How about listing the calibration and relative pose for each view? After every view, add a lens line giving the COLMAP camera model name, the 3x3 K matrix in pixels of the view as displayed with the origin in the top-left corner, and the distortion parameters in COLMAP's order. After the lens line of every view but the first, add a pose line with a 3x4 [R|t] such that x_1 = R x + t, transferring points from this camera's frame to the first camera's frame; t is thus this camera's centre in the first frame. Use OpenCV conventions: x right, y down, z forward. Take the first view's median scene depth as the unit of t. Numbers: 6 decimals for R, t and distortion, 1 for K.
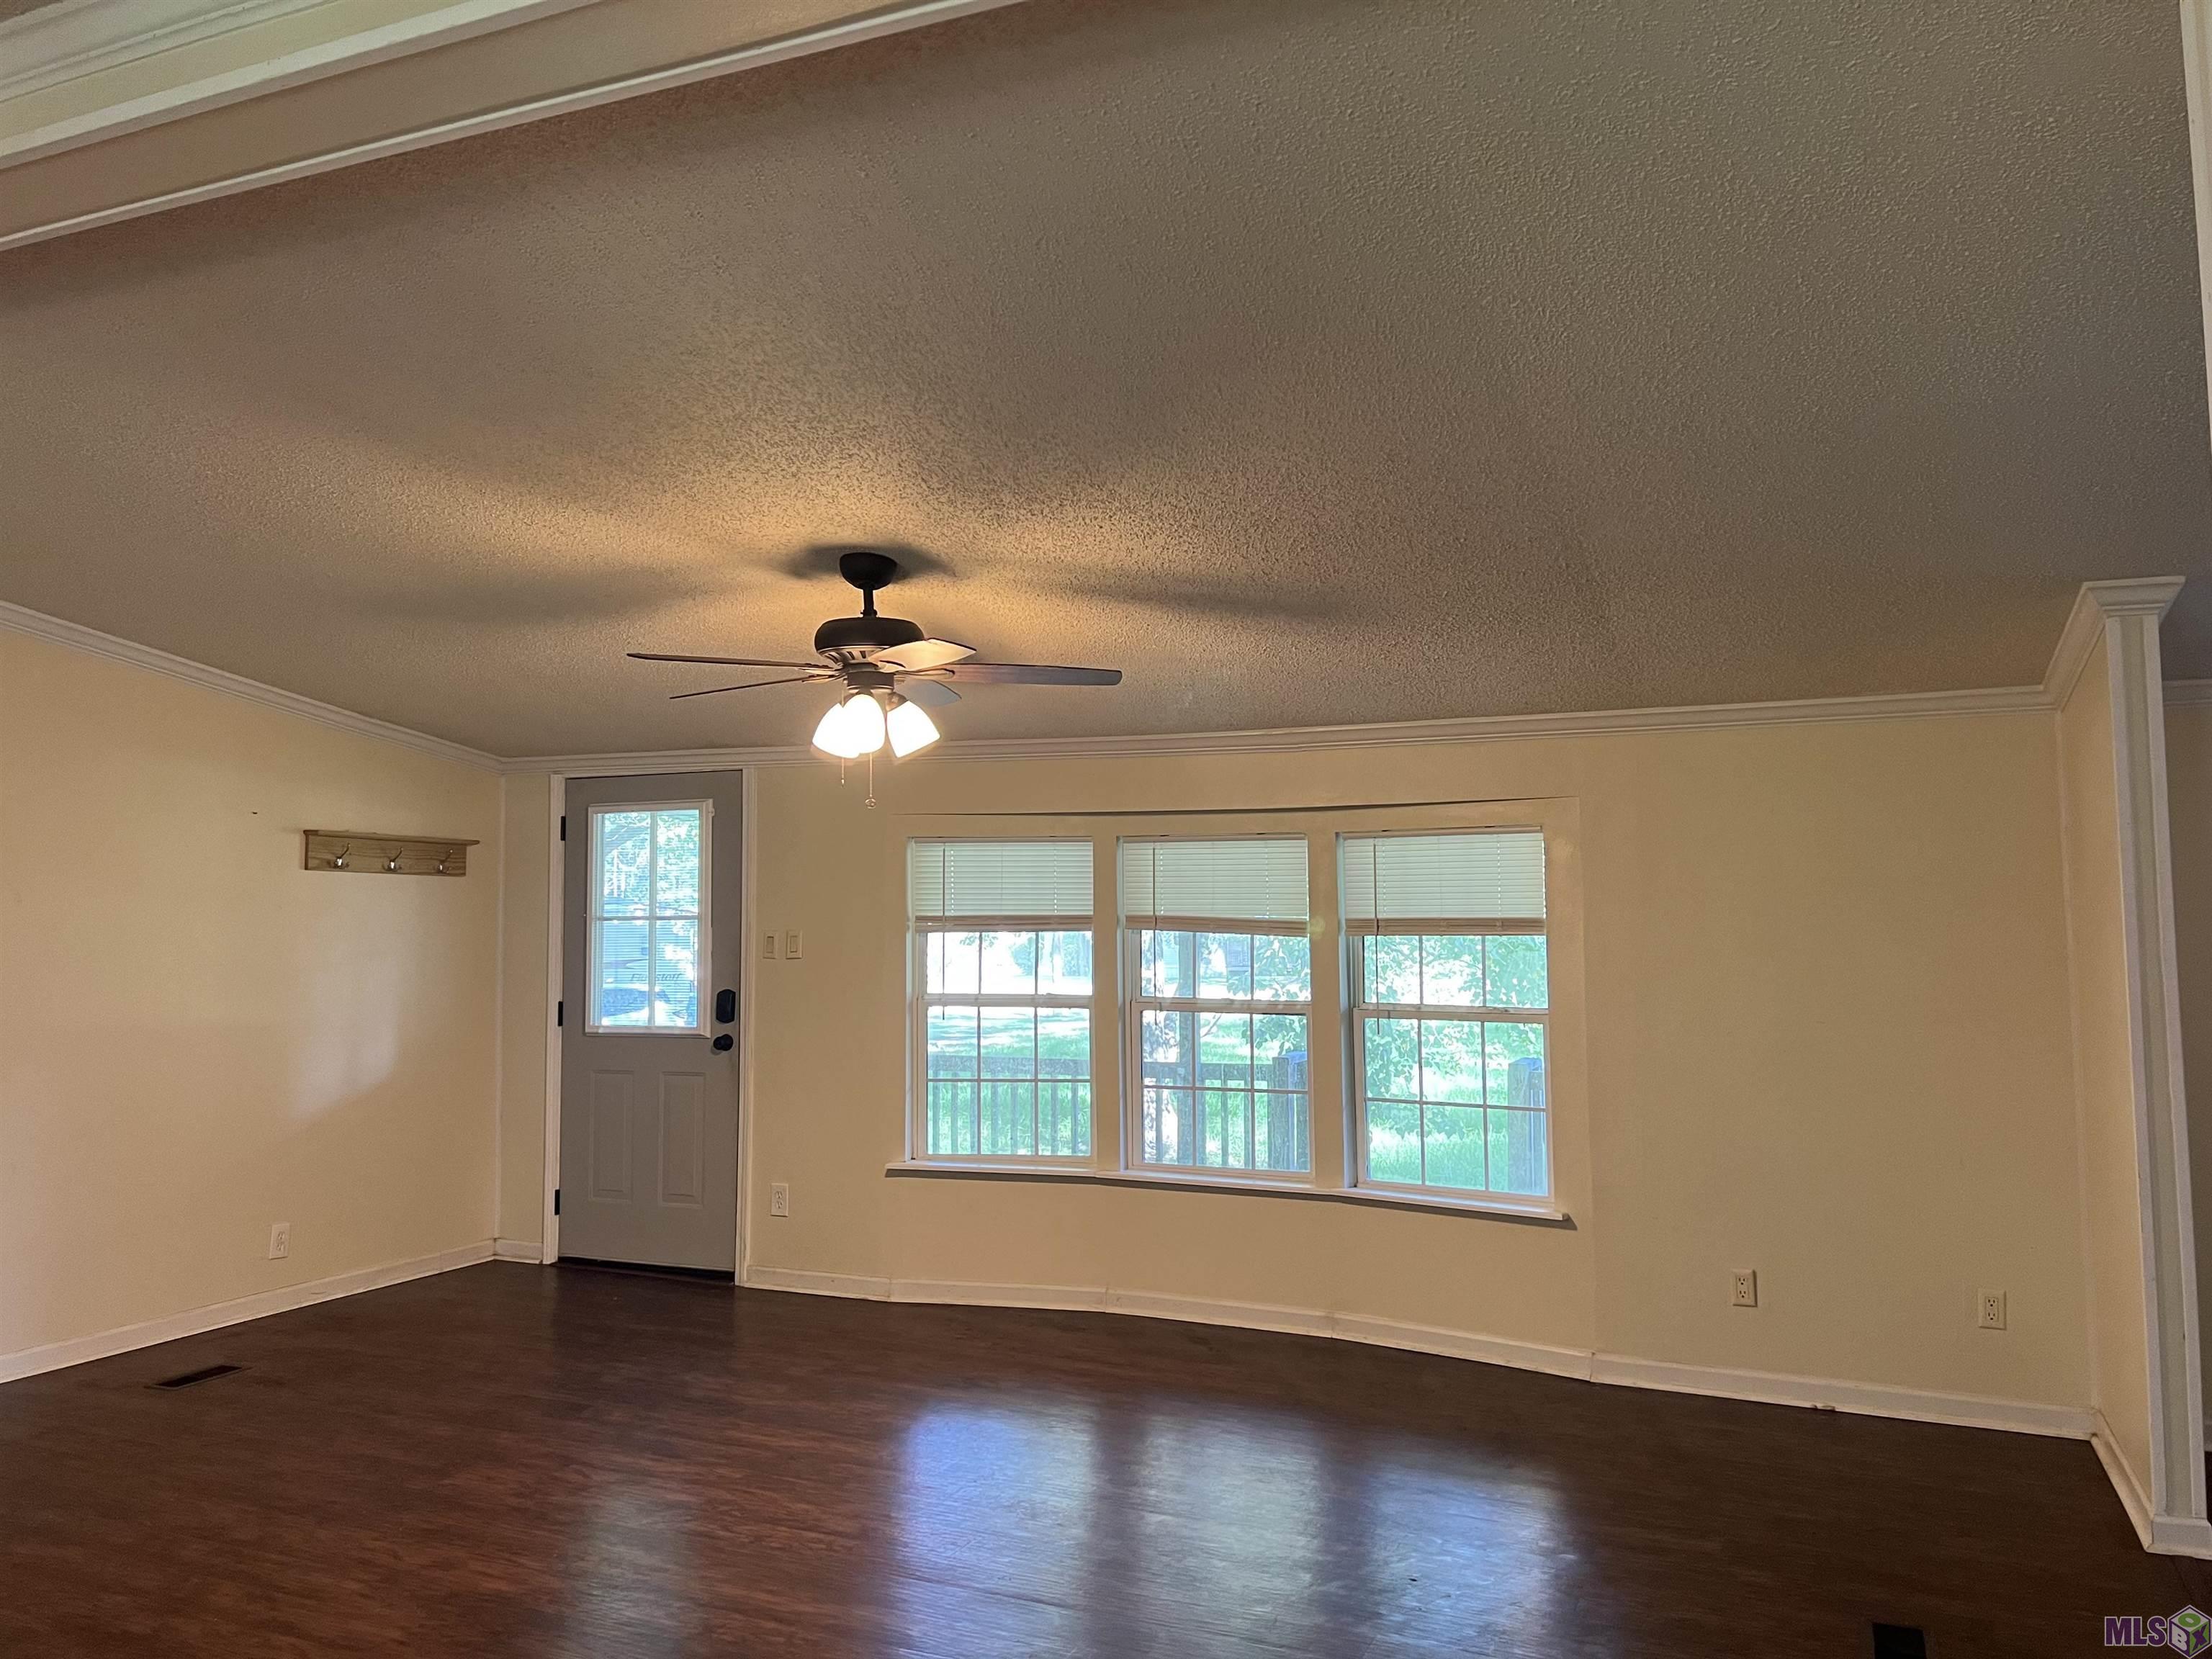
lens RADIAL K [[1647.8, 0, 1106.0], [0, 1647.8, 829.5], [0, 0, 1]] dist [0.034117, -0.003770]
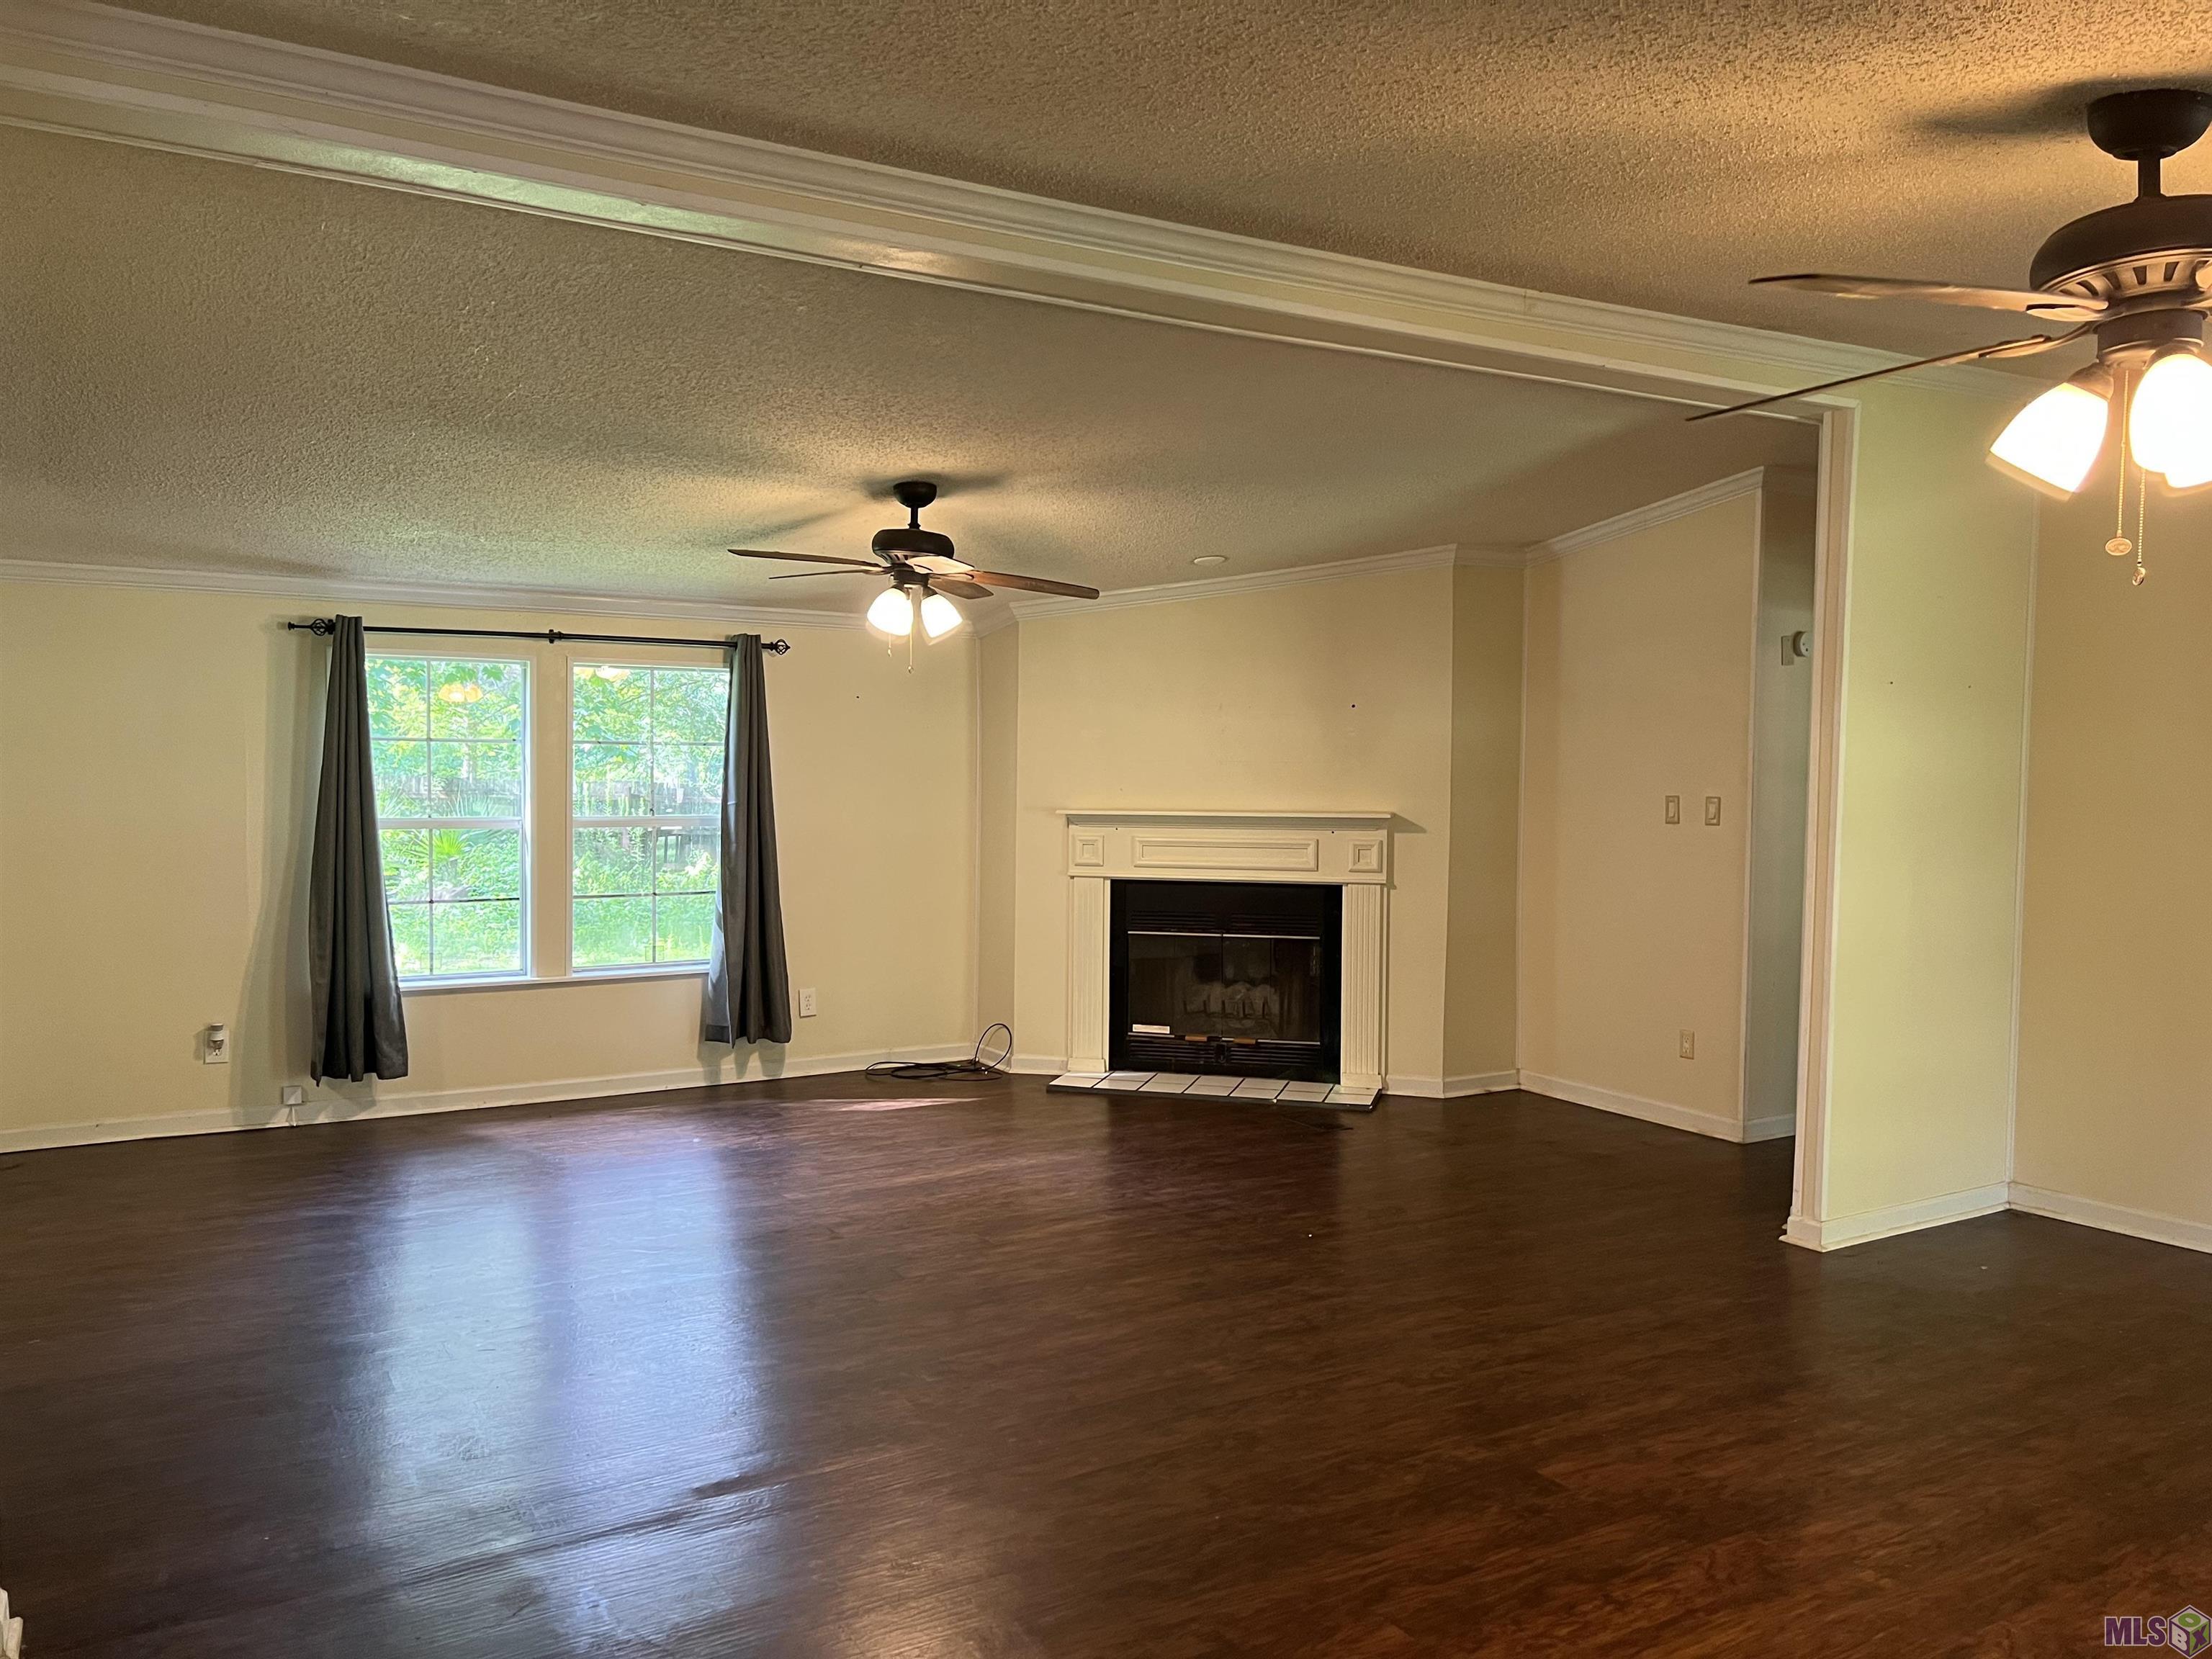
lens RADIAL K [[1653.9, 0, 1106.0], [0, 1653.9, 829.5], [0, 0, 1]] dist [0.119832, -0.129993]
pose [[-0.583146, 0.033188, -0.811689, 0.575826], [0.042680, 0.999037, 0.010186, 0.055798], [0.811245, -0.028703, -0.584001, 1.223030]]
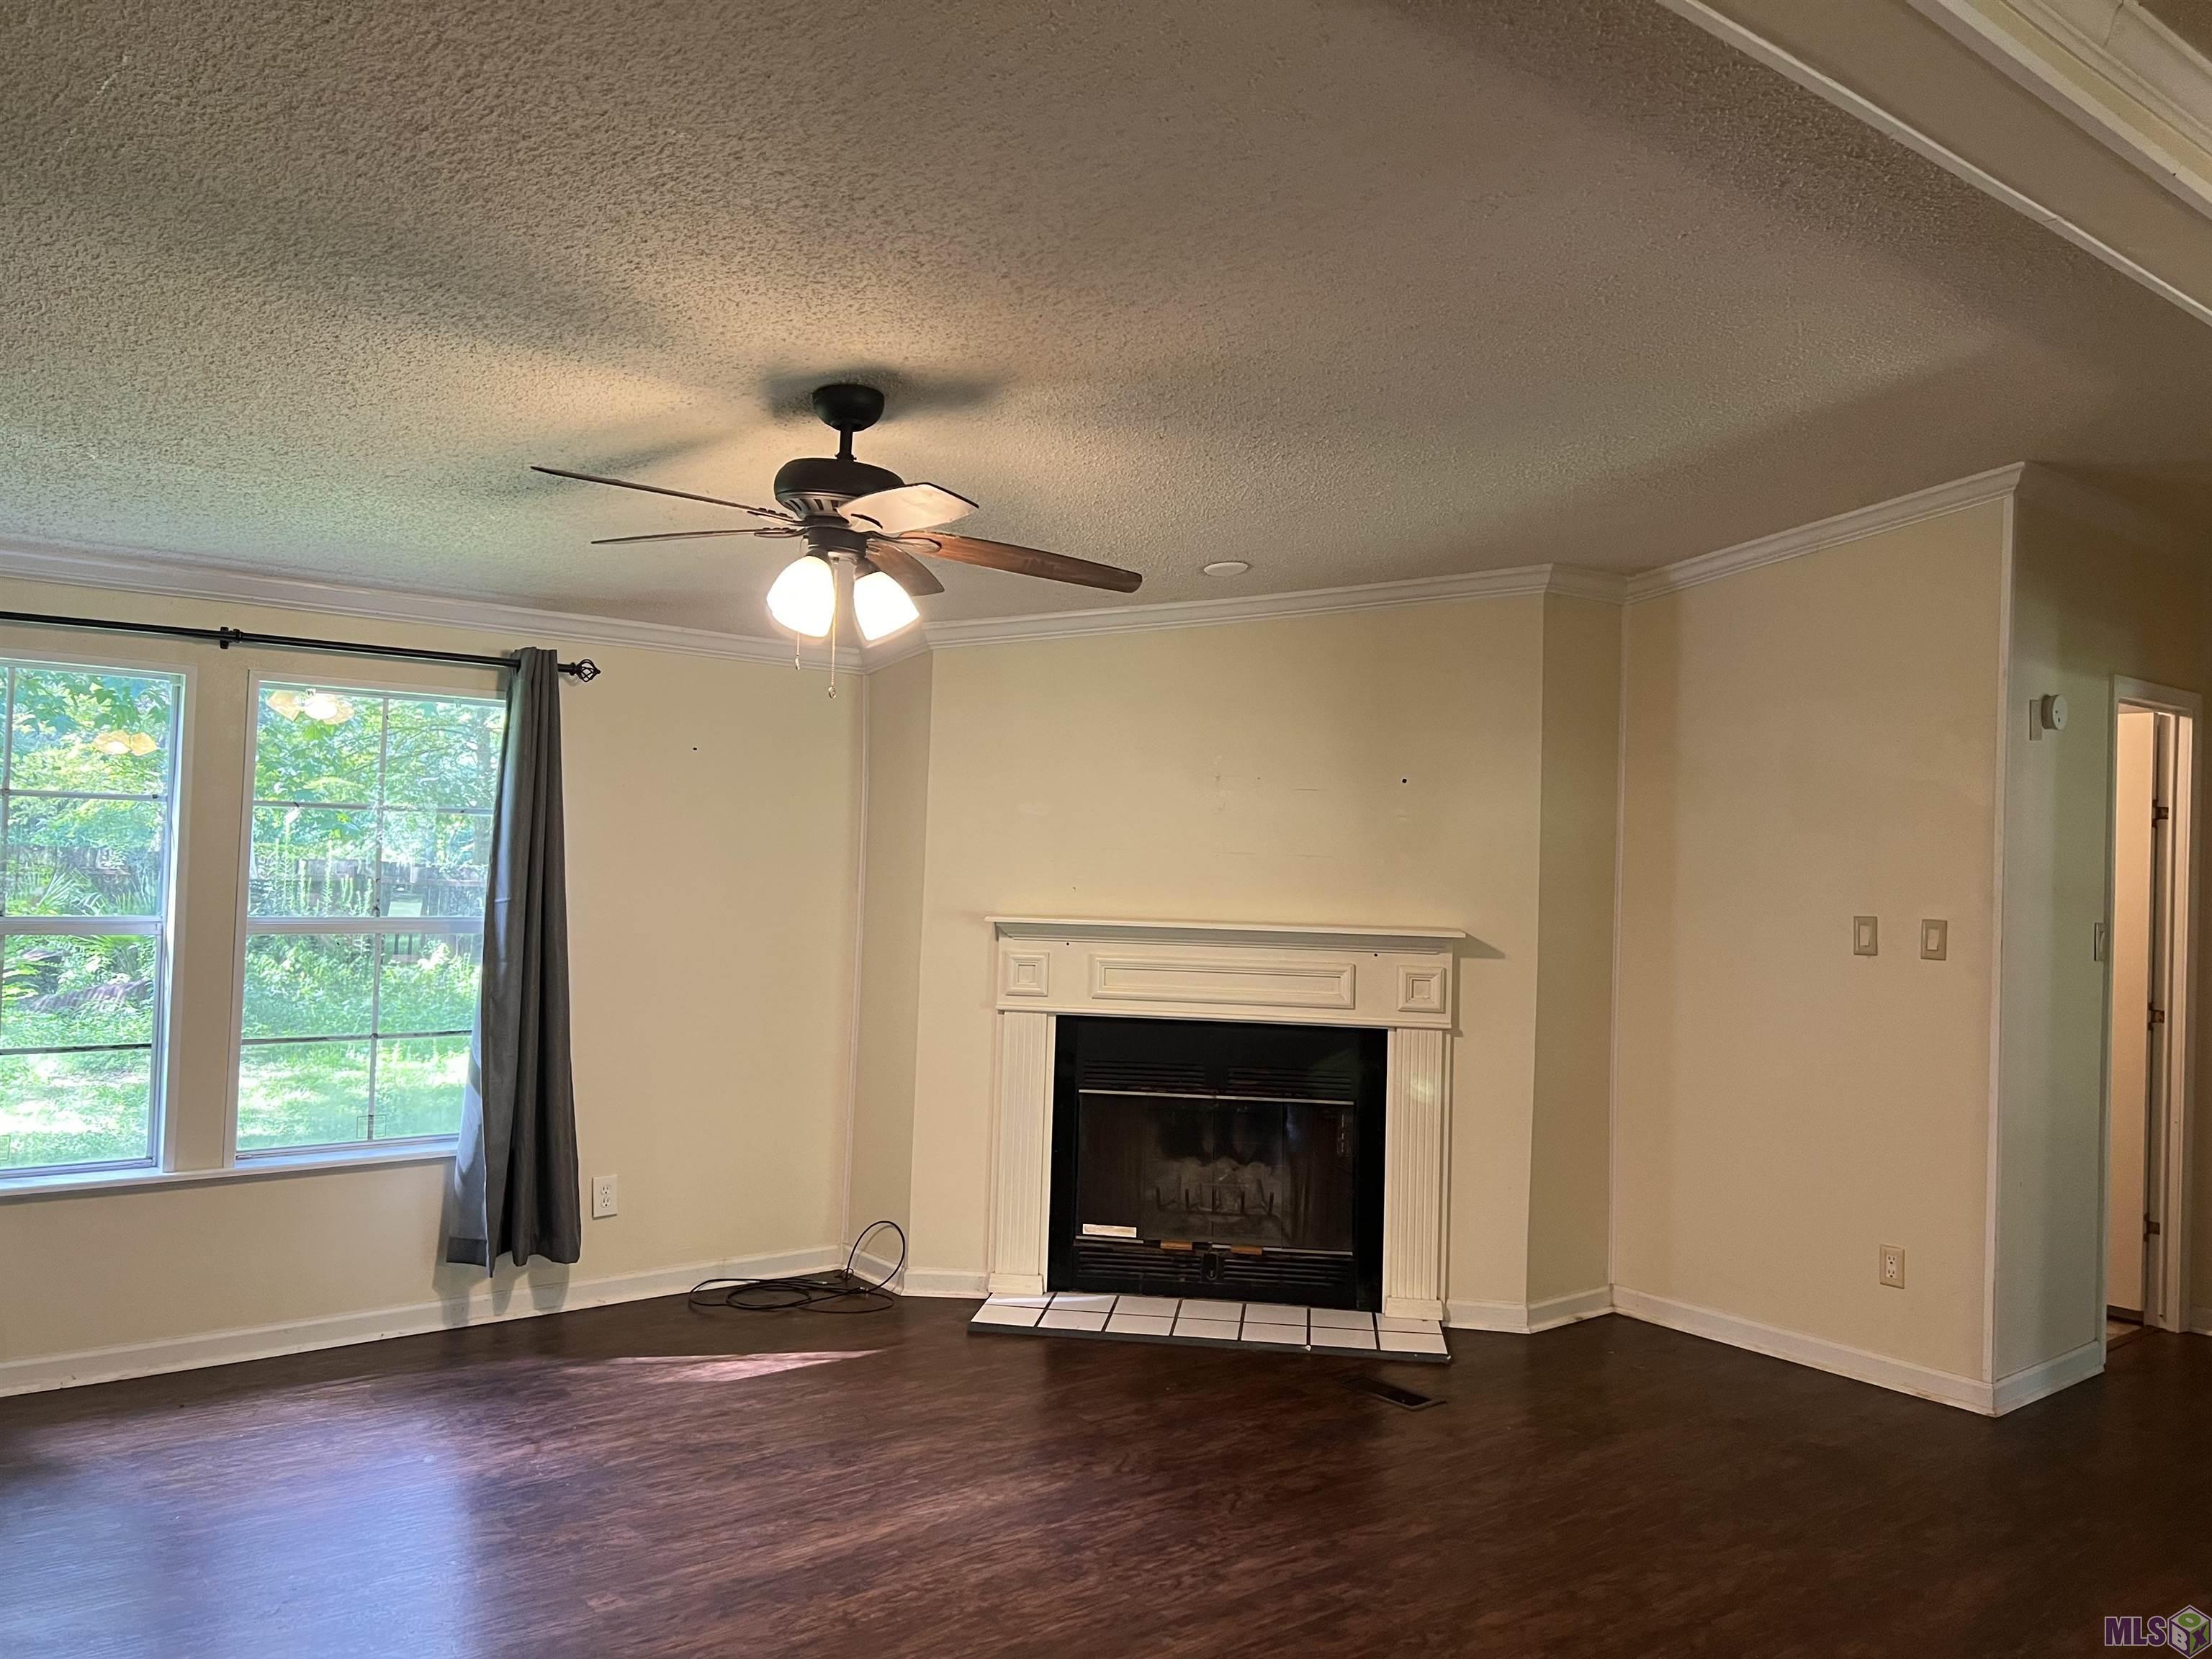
lens RADIAL K [[1647.8, 0, 1106.0], [0, 1647.8, 829.5], [0, 0, 1]] dist [0.034117, -0.003770]
pose [[-0.459849, -0.023516, -0.887686, 0.163711], [0.023716, 0.998967, -0.038750, 0.031720], [0.887680, -0.038871, -0.458817, 0.723208]]
